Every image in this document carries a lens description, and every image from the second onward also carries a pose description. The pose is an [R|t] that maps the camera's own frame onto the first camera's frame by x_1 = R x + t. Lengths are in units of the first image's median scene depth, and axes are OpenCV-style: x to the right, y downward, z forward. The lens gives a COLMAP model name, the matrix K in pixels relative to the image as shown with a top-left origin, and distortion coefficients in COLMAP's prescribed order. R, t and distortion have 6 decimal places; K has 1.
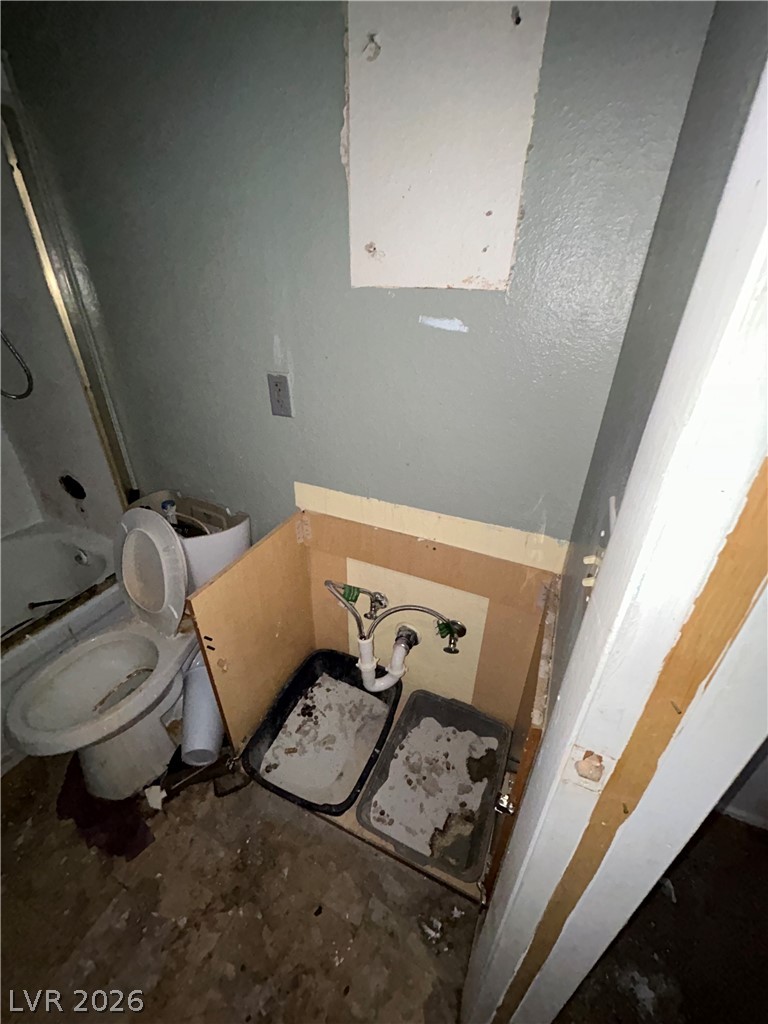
lens RADIAL K [[413.7, 0, 384.0], [0, 413.7, 512.0], [0, 0, 1]] dist [-0.003461, 0.002776]
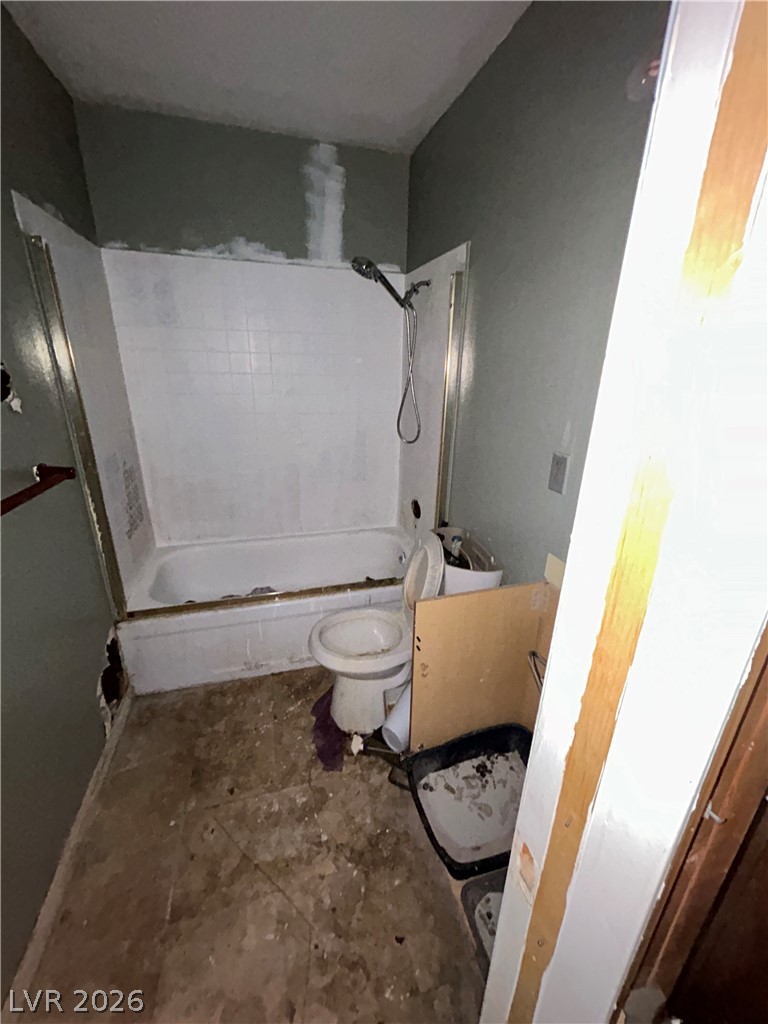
lens RADIAL K [[413.7, 0, 384.0], [0, 413.7, 512.0], [0, 0, 1]] dist [-0.003461, 0.002776]
pose [[0.643440, 0.262634, -0.719033, 0.238837], [-0.381806, 0.924233, -0.004081, -0.005168], [0.663482, 0.277157, 0.694964, -0.037985]]
